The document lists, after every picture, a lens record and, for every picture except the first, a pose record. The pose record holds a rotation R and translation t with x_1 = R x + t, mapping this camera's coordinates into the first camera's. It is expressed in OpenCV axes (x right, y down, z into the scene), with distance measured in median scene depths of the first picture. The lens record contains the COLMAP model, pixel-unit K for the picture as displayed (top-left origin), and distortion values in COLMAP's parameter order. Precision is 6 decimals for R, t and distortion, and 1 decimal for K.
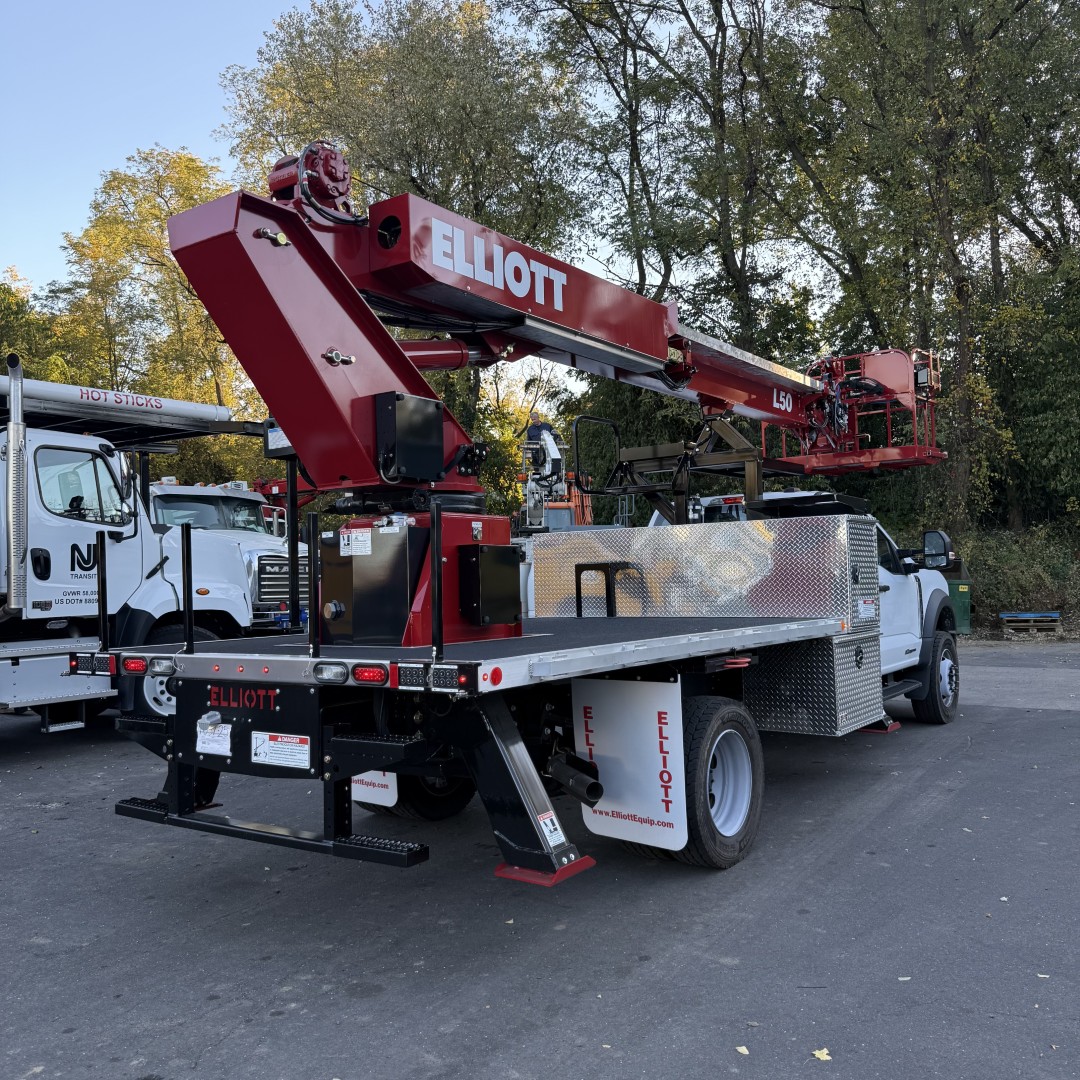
lens RADIAL K [[1013.1, 0, 515.1], [0, 1013.1, 539.8], [0, 0, 1]] dist [0.047102, -0.065131]
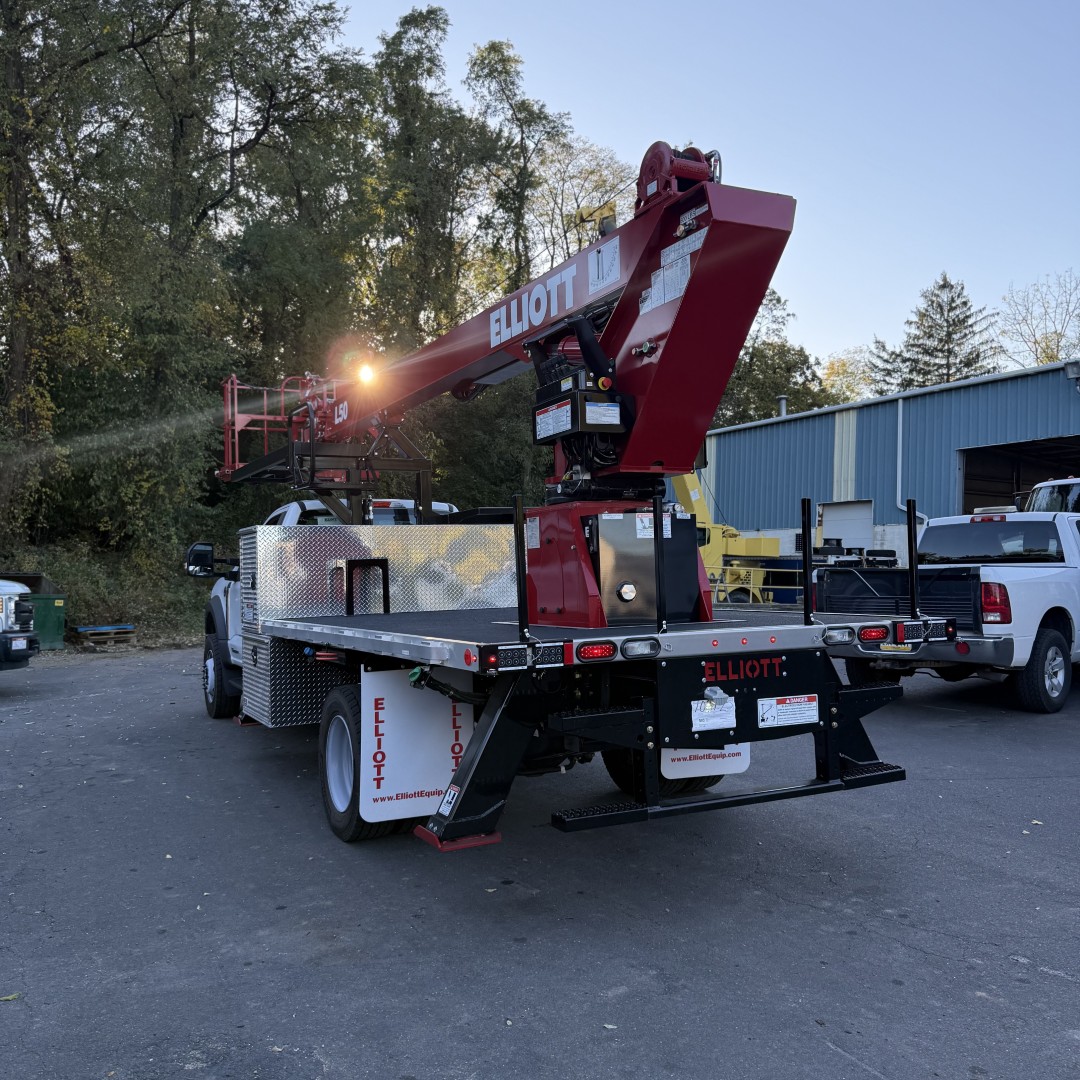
lens RADIAL K [[1003.5, 0, 560.8], [0, 1003.5, 537.4], [0, 0, 1]] dist [0.109114, -0.187285]
pose [[0.433204, 0.051865, 0.899802, -1.325372], [-0.029238, 0.998626, -0.043485, 0.073220], [-0.900821, -0.007470, 0.434126, 0.743871]]
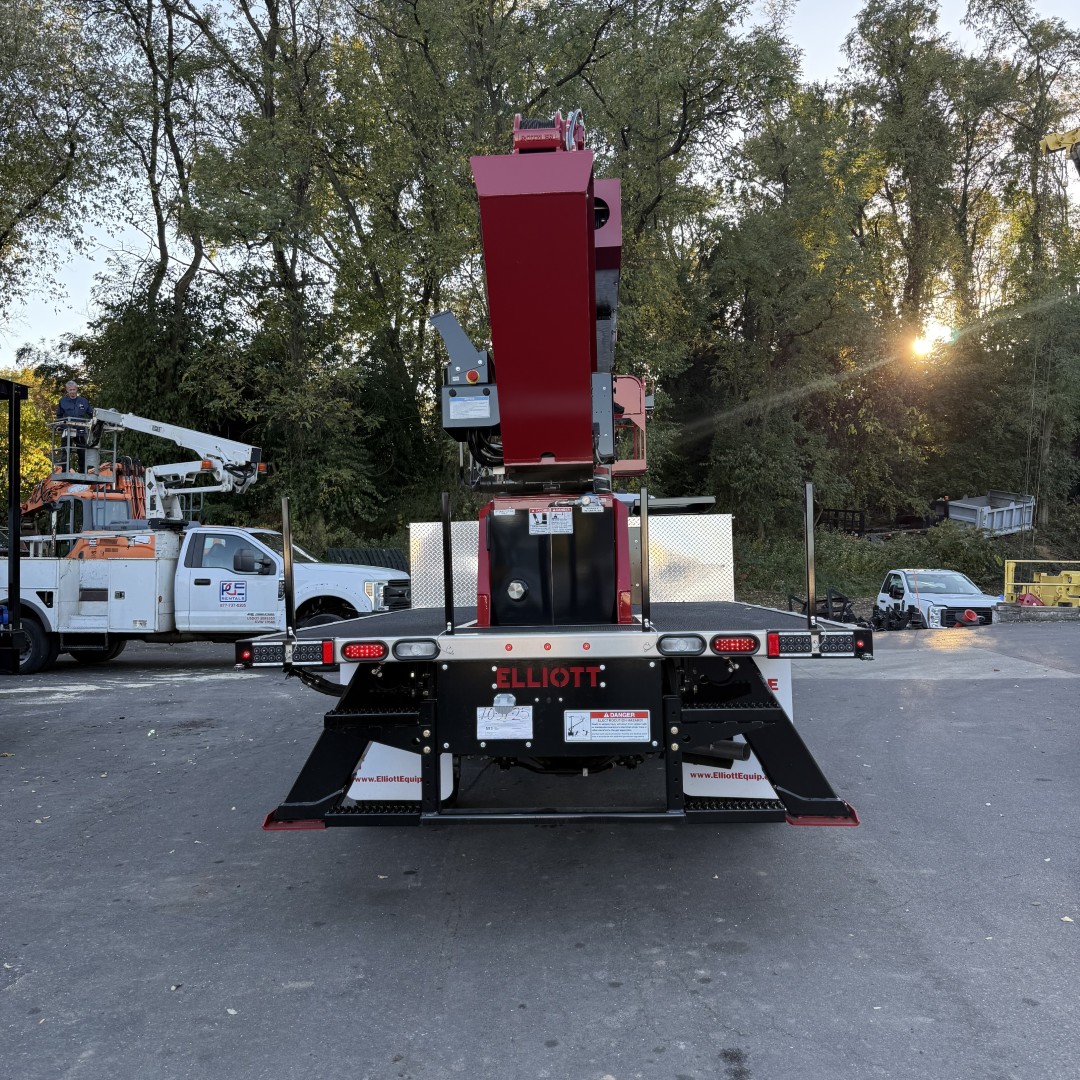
lens RADIAL K [[1013.0, 0, 540.9], [0, 1013.0, 521.4], [0, 0, 1]] dist [0.083920, -0.121133]
pose [[0.836354, 0.038608, 0.546829, -0.828939], [-0.026877, 0.999205, -0.029441, 0.037834], [-0.547531, 0.009926, 0.836727, 0.204733]]
